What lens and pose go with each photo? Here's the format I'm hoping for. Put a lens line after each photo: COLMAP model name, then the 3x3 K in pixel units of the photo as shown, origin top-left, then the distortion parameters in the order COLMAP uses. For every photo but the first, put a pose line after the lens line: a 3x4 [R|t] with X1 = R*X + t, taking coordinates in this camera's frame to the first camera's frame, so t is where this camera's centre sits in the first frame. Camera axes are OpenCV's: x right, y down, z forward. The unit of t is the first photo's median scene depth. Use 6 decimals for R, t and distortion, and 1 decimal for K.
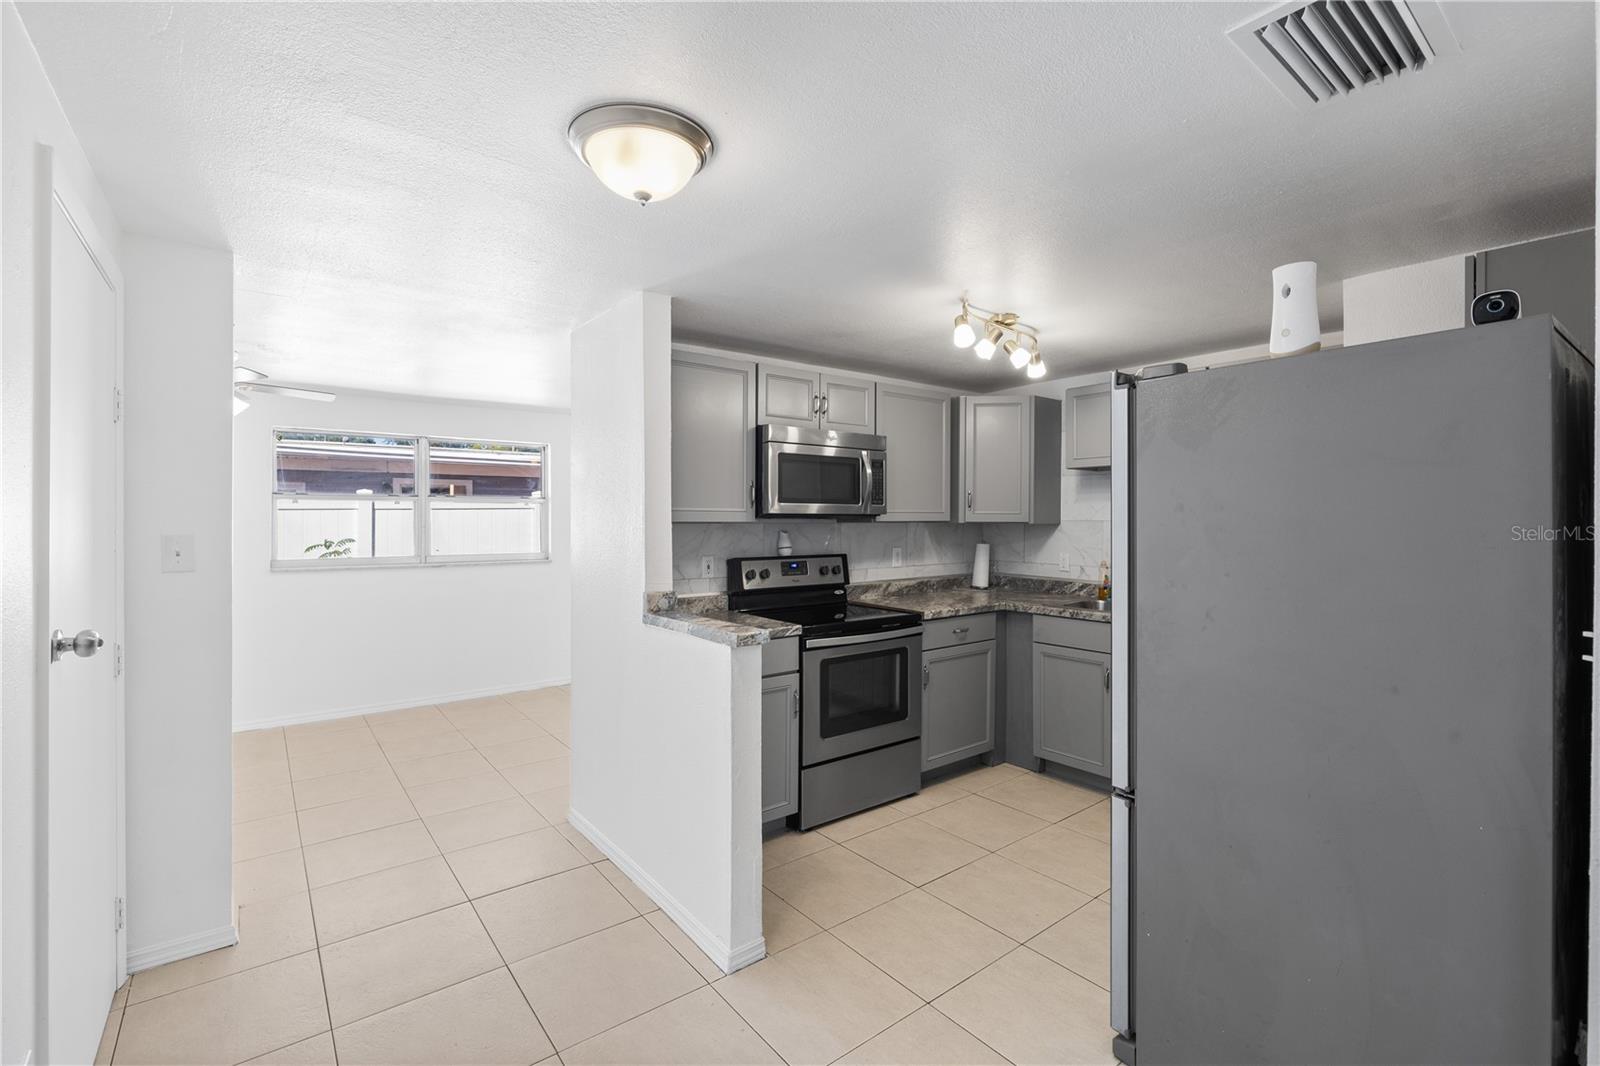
lens RADIAL K [[715.3, 0, 801.9], [0, 715.3, 524.3], [0, 0, 1]] dist [-0.000140, 0.001861]
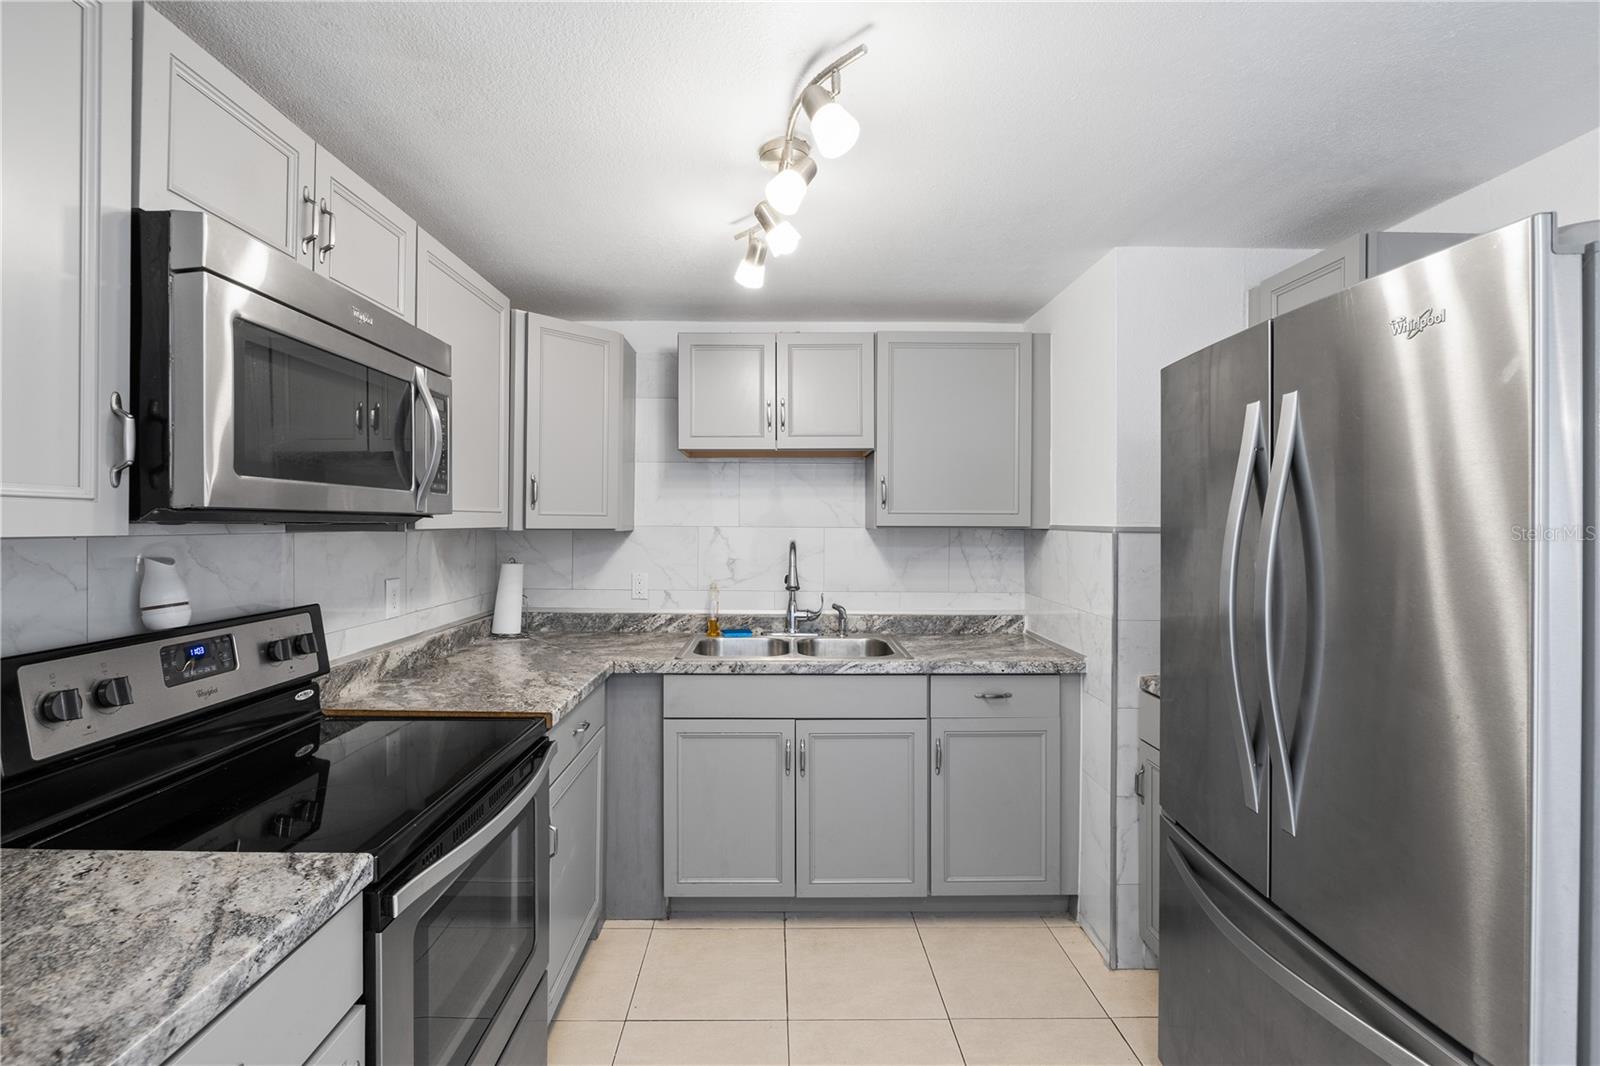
lens RADIAL K [[715.3, 0, 775.8], [0, 715.3, 524.2], [0, 0, 1]] dist [-0.000140, 0.001861]
pose [[0.610002, 0.000266, 0.792399, -0.123769], [0.004022, 0.999986, -0.003432, -0.005103], [-0.792389, 0.005280, 0.609993, 0.552671]]
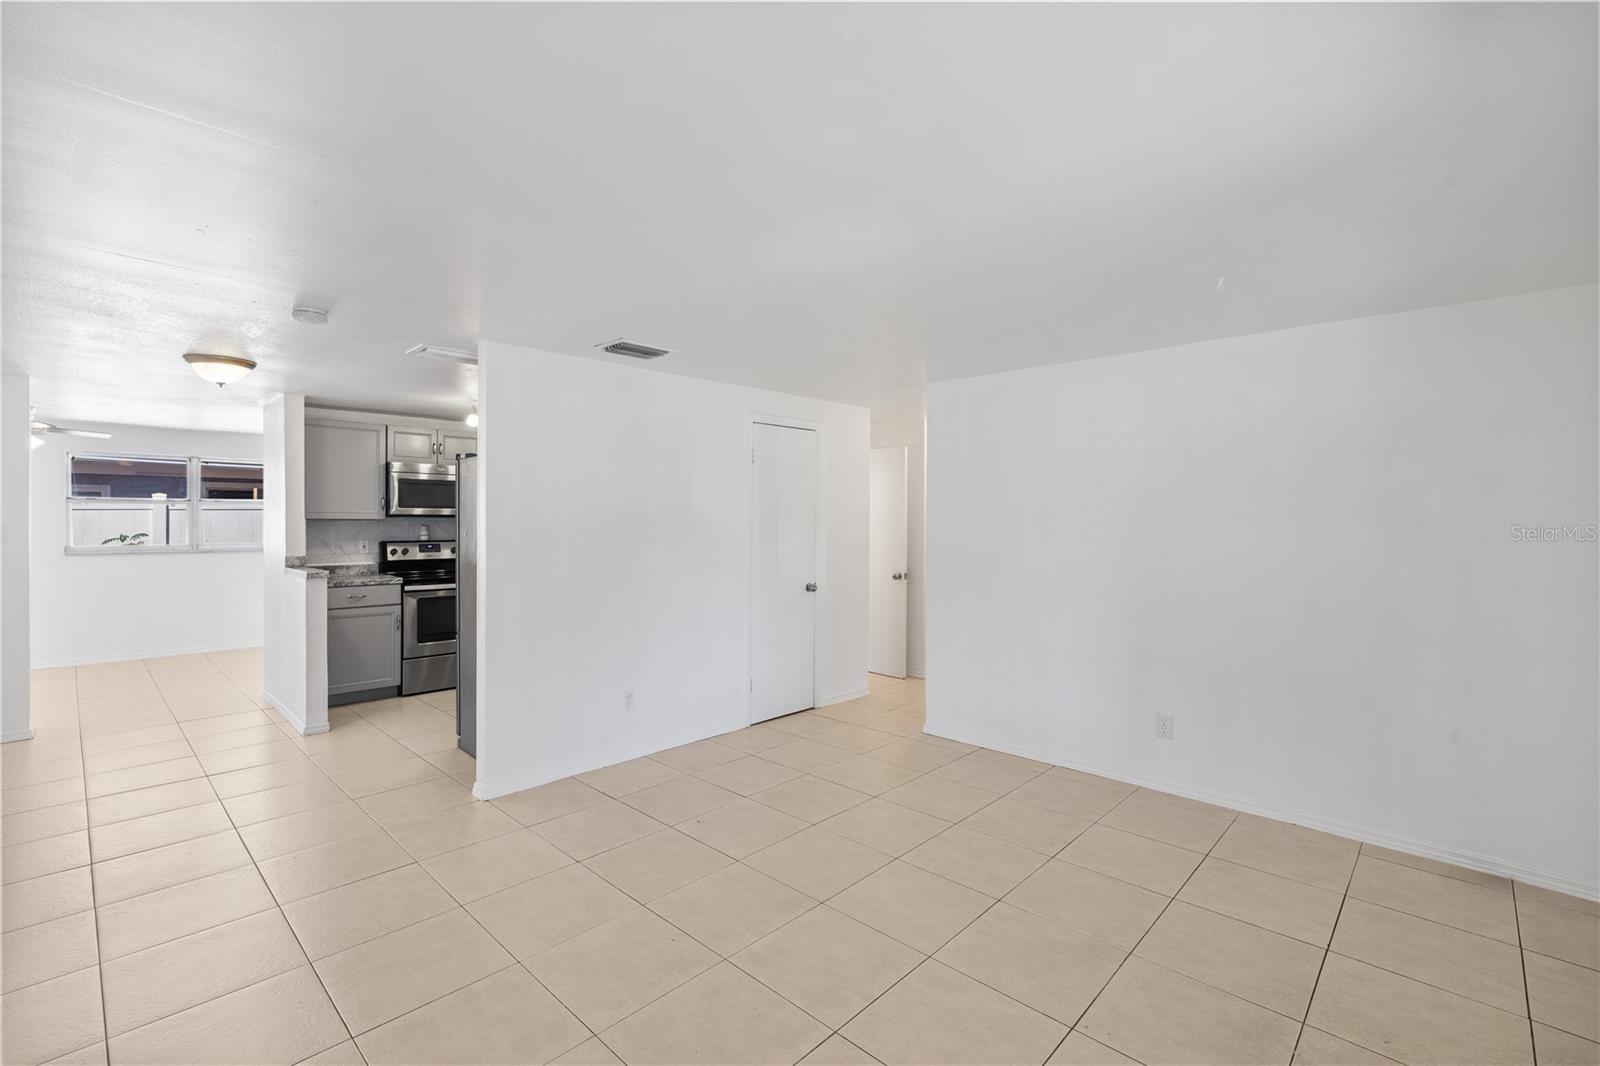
lens RADIAL K [[715.3, 0, 797.6], [0, 715.3, 526.8], [0, 0, 1]] dist [-0.000140, 0.001861]
pose [[0.989615, 0.002883, 0.143714, 0.592240], [-0.002985, 0.999995, 0.000496, 0.010209], [-0.143712, -0.000920, 0.989619, -0.733082]]
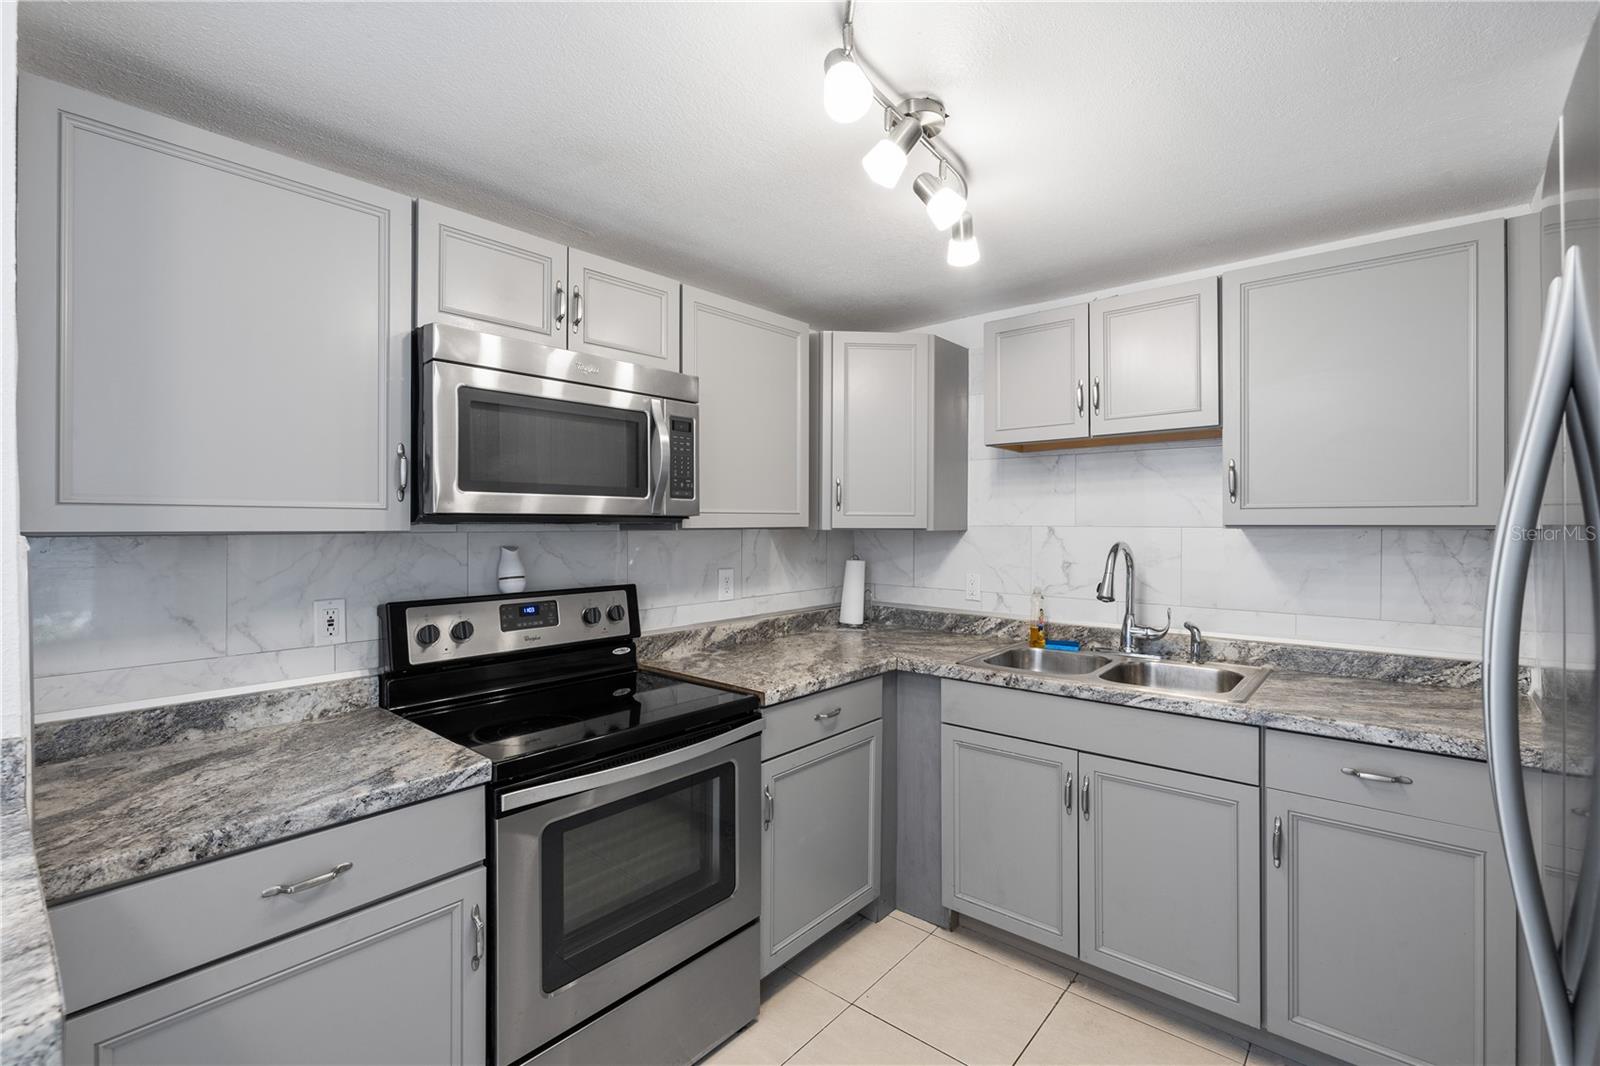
lens RADIAL K [[715.3, 0, 810.6], [0, 715.3, 523.7], [0, 0, 1]] dist [-0.000140, 0.001861]
pose [[0.977116, -0.001449, 0.212703, 0.084274], [0.002925, 0.999974, -0.006624, -0.003829], [-0.212688, 0.007095, 0.977094, 0.433134]]
